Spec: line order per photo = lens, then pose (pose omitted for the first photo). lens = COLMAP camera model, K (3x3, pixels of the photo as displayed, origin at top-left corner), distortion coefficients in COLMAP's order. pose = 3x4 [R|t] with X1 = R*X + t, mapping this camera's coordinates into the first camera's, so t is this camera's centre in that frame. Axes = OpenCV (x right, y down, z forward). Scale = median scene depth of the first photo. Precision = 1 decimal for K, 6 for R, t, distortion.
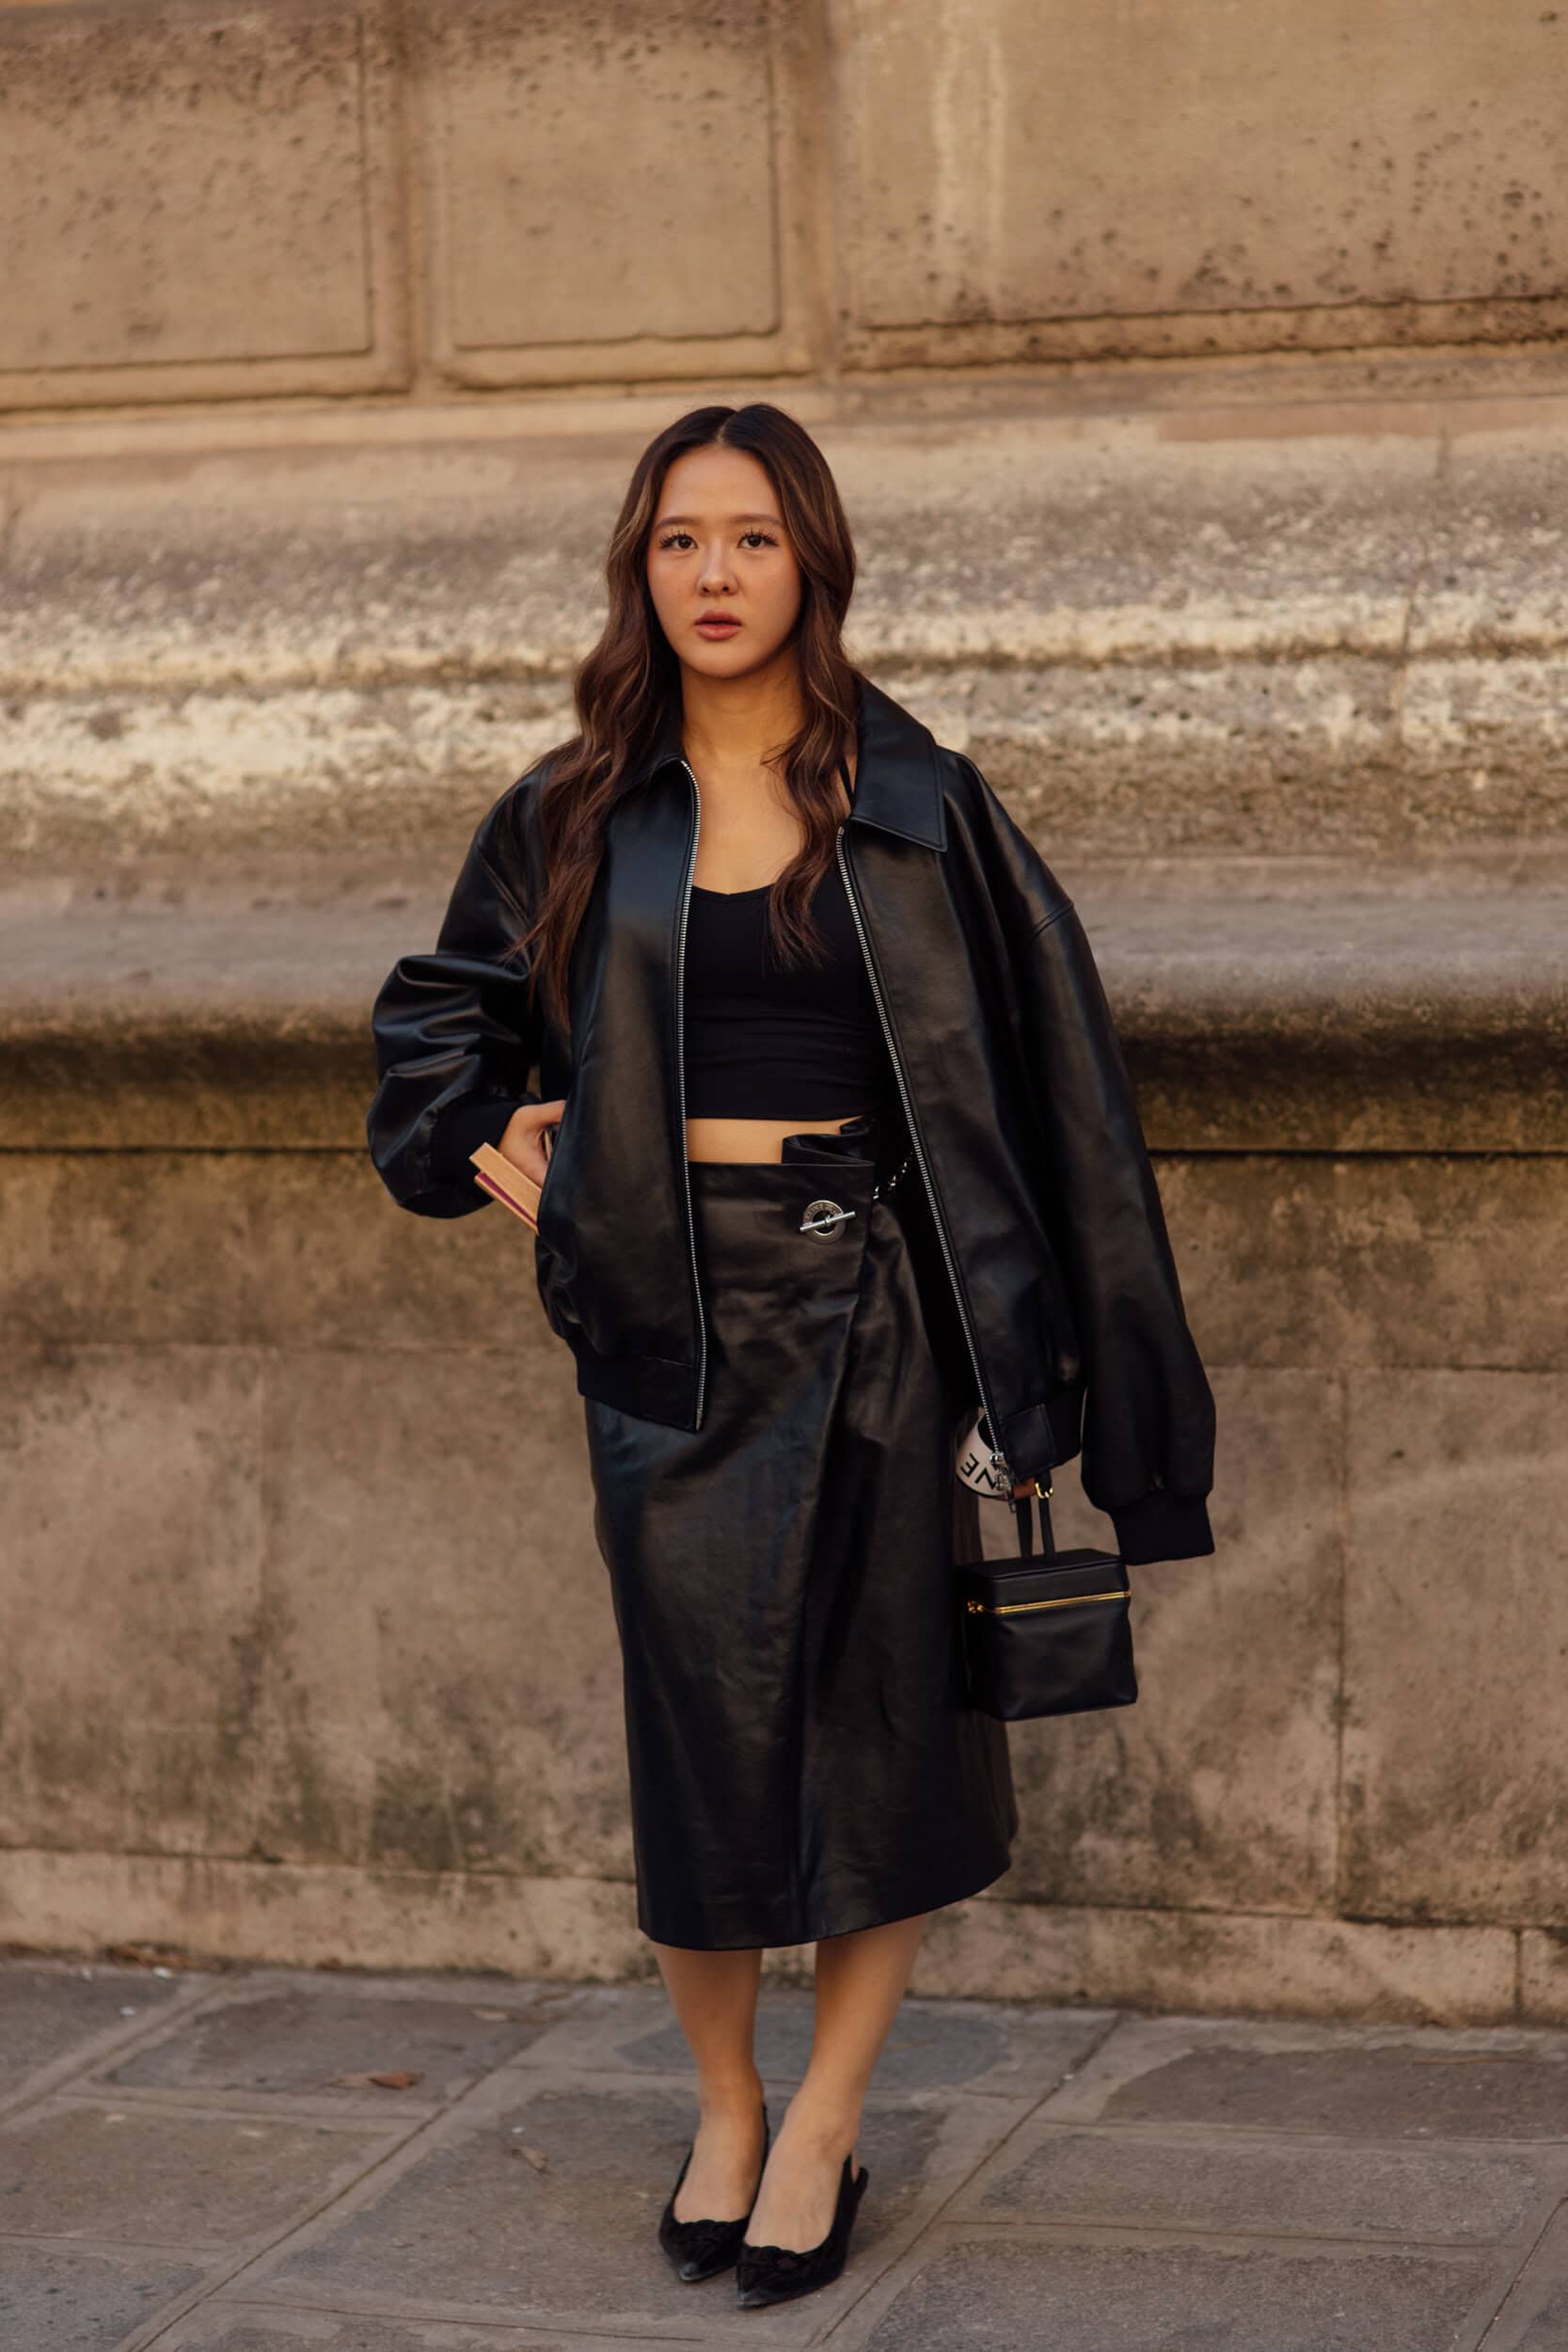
lens RADIAL K [[5755.3, 0, 784.0], [0, 5755.3, 1176.0], [0, 0, 1]] dist [-0.008279, -0.726558]
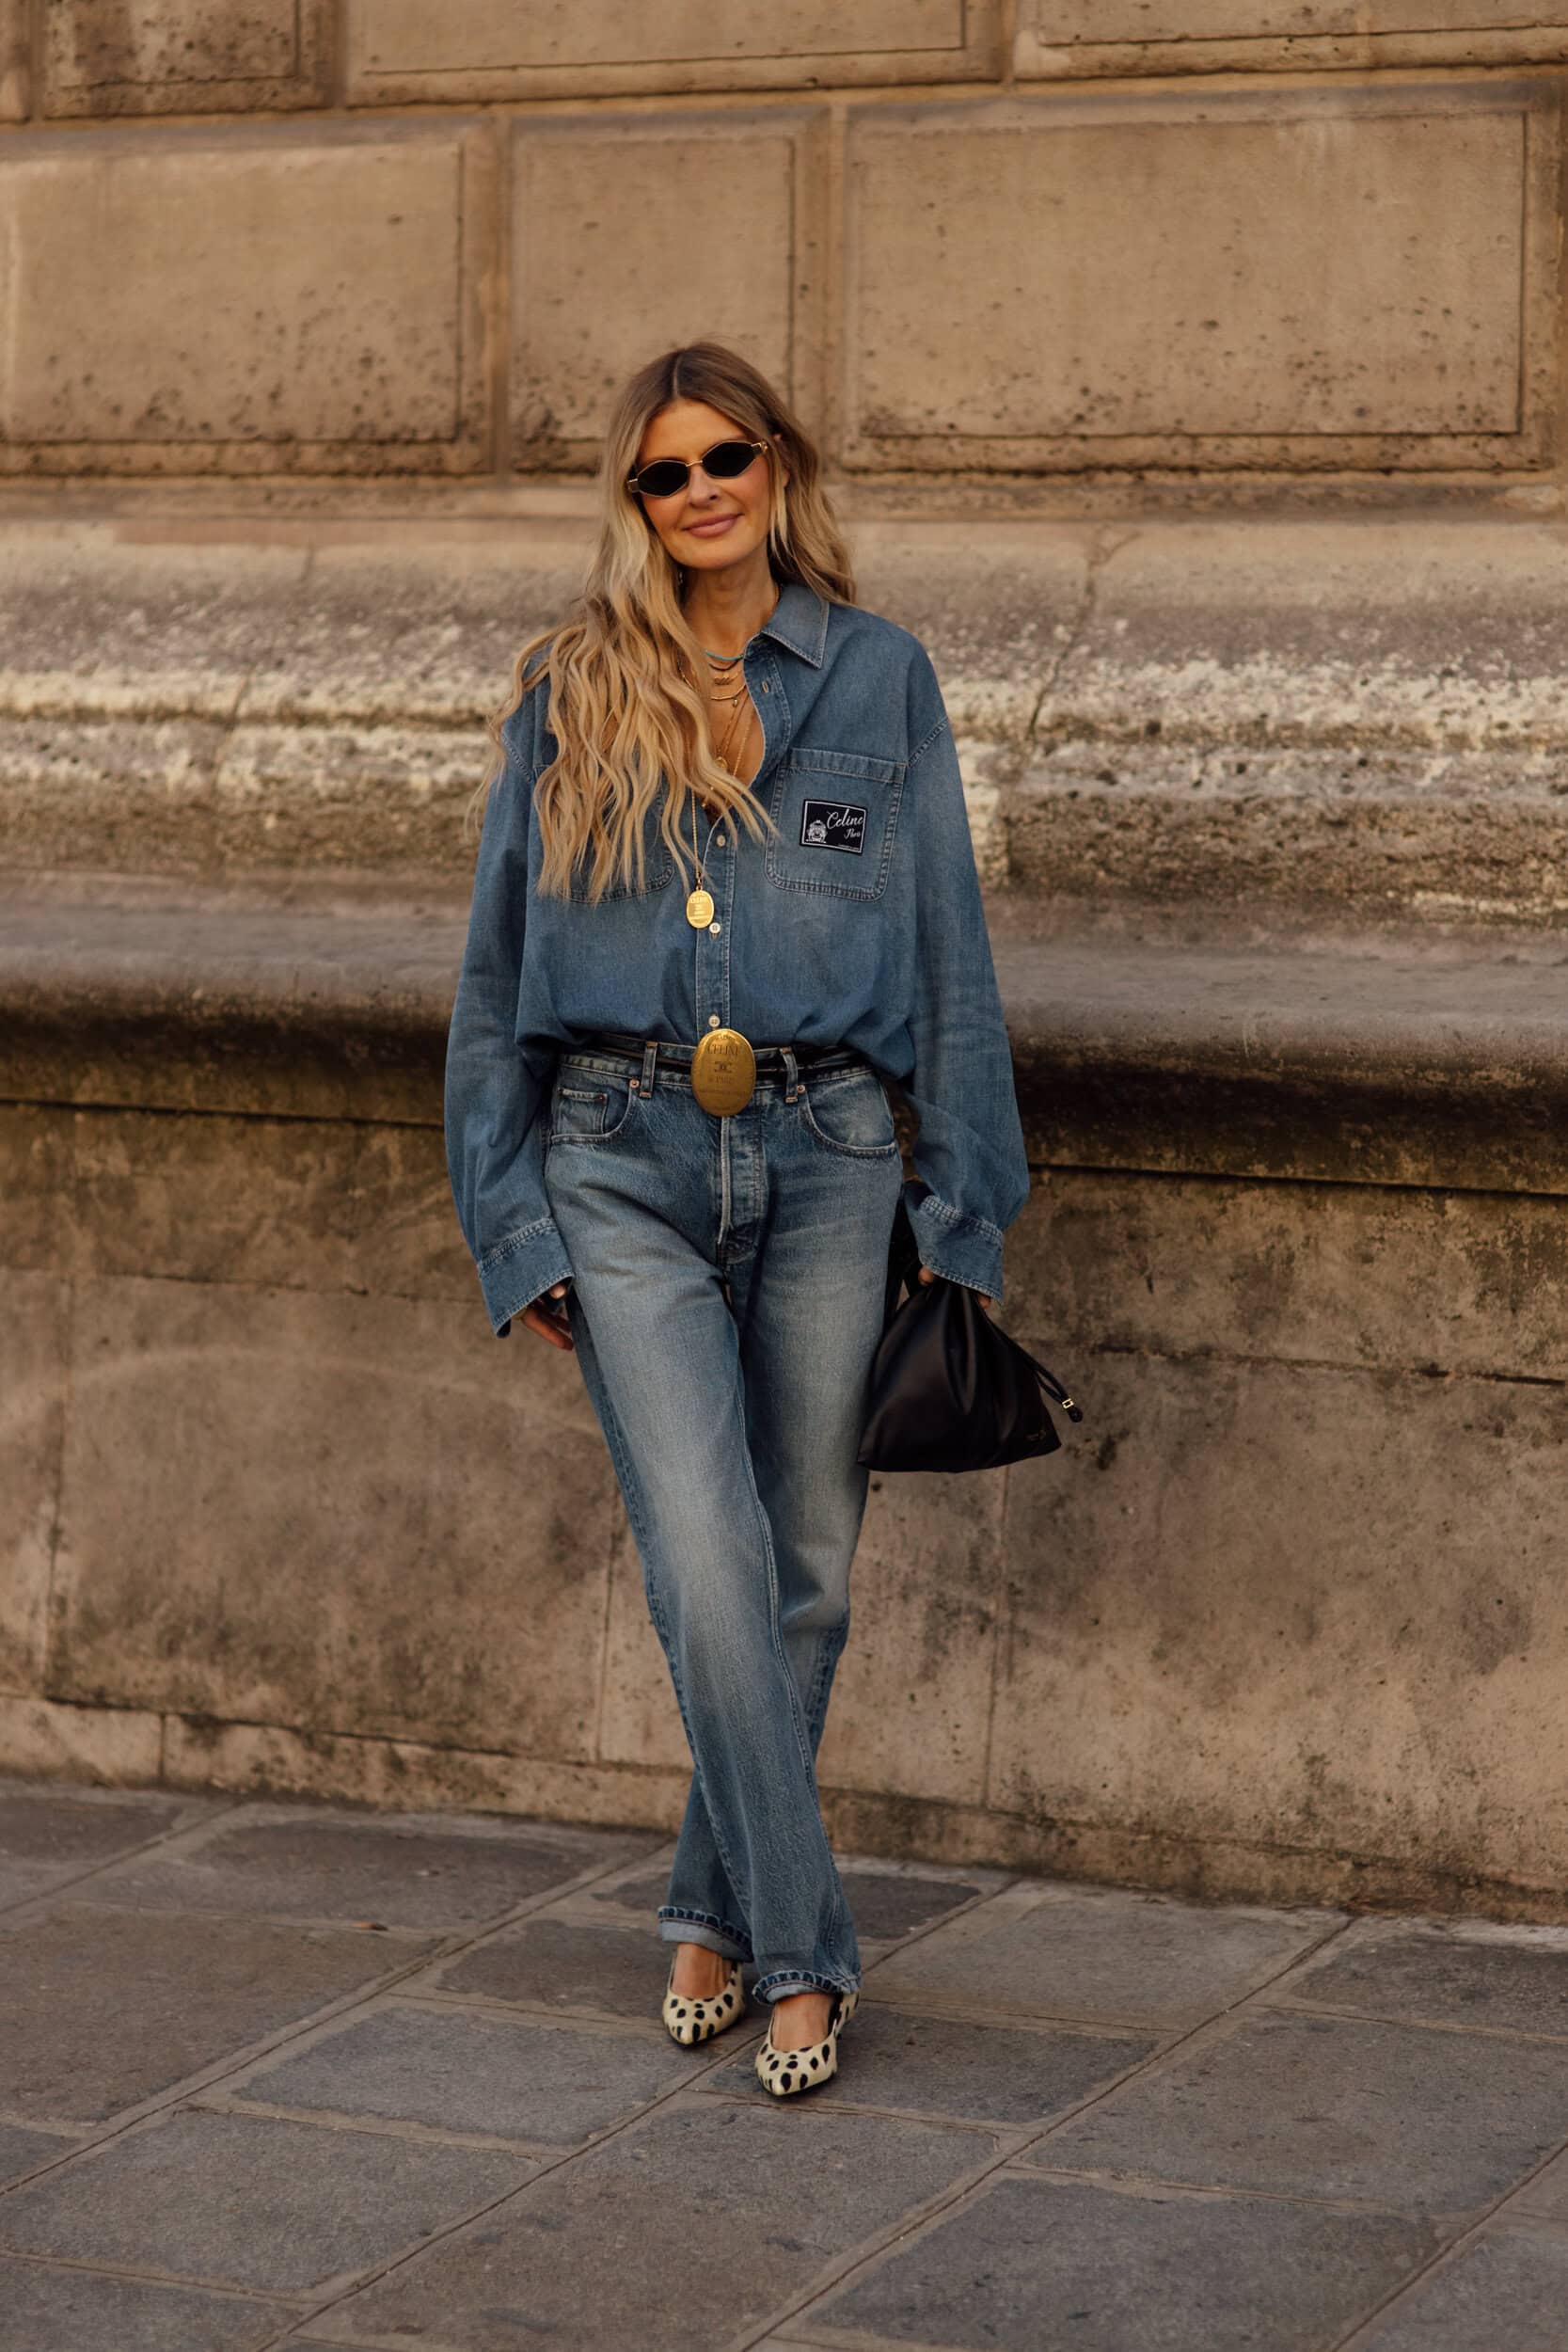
lens RADIAL K [[5755.3, 0, 784.0], [0, 5755.3, 1176.0], [0, 0, 1]] dist [-0.008279, -0.726558]
pose [[0.991210, 0.055011, -0.120320, 0.376809], [-0.055520, 0.998457, -0.000882, 0.003928], [0.120086, 0.007554, 0.992735, -0.237222]]
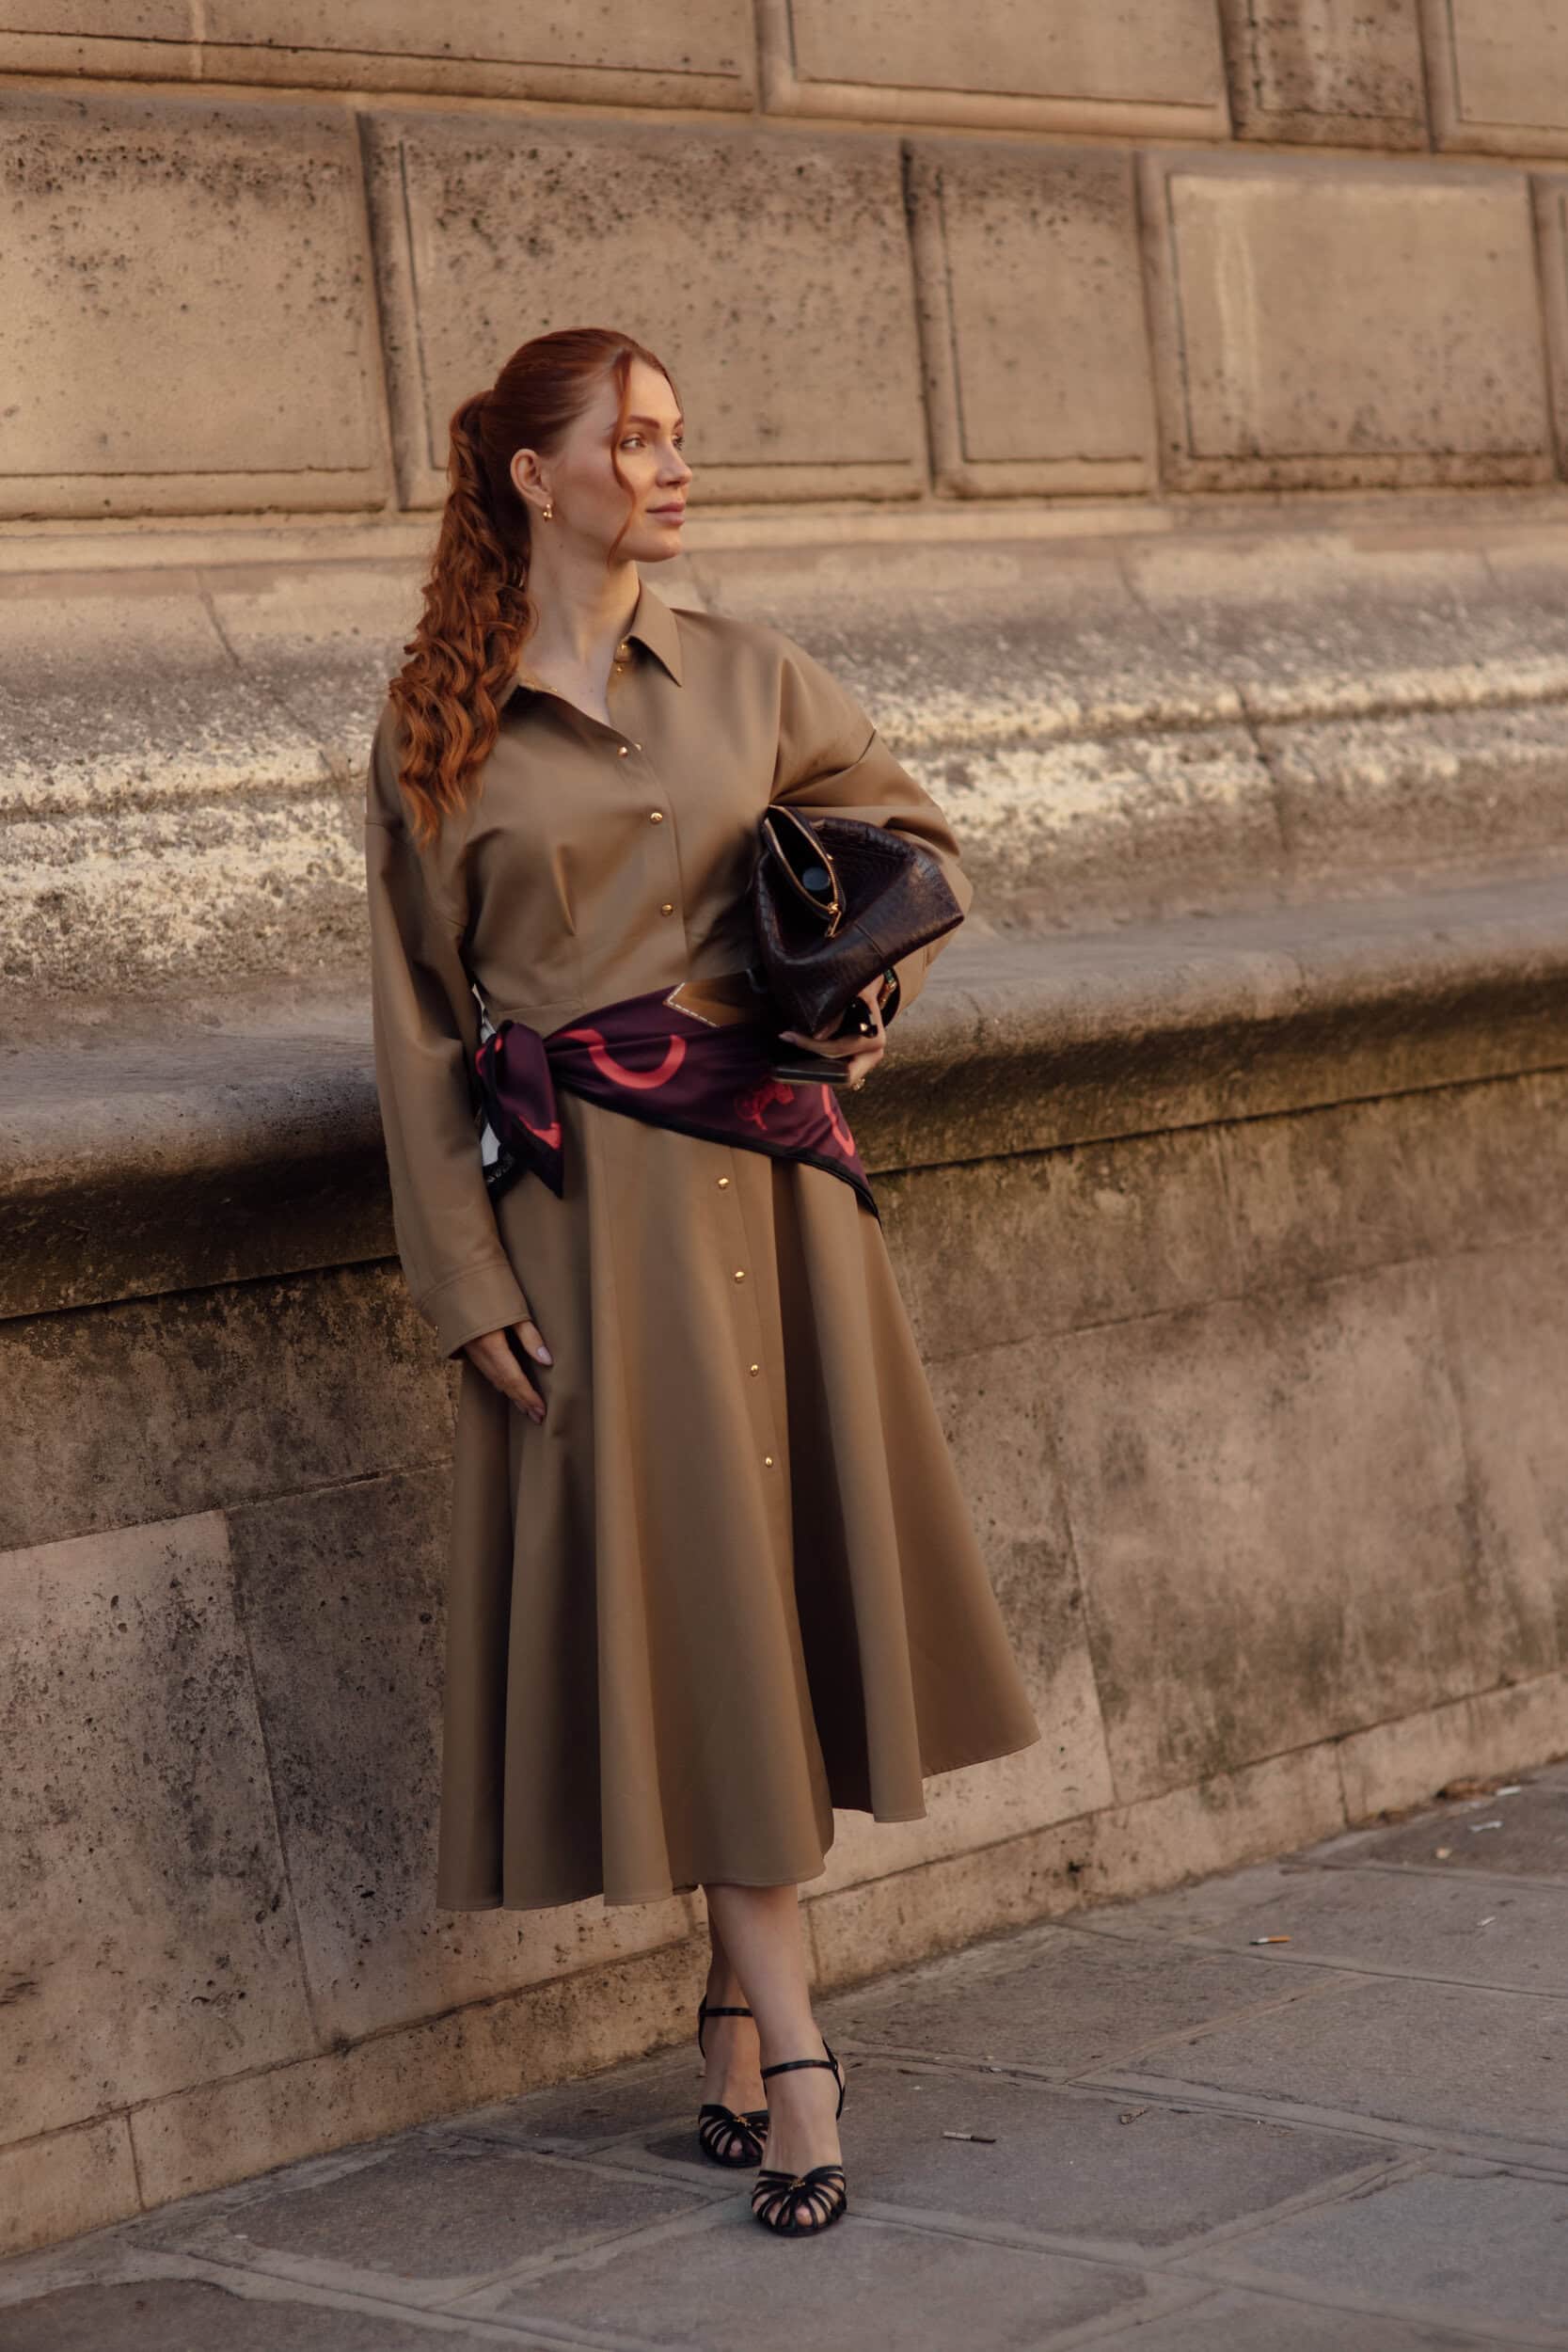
lens RADIAL K [[5755.3, 0, 784.0], [0, 5755.3, 1176.0], [0, 0, 1]] dist [-0.008279, -0.726558]
pose [[0.345325, -0.053272, 0.936970, -1.231534], [0.173656, 0.984774, -0.008012, -0.000419], [-0.922277, 0.165477, 0.349318, 0.700175]]
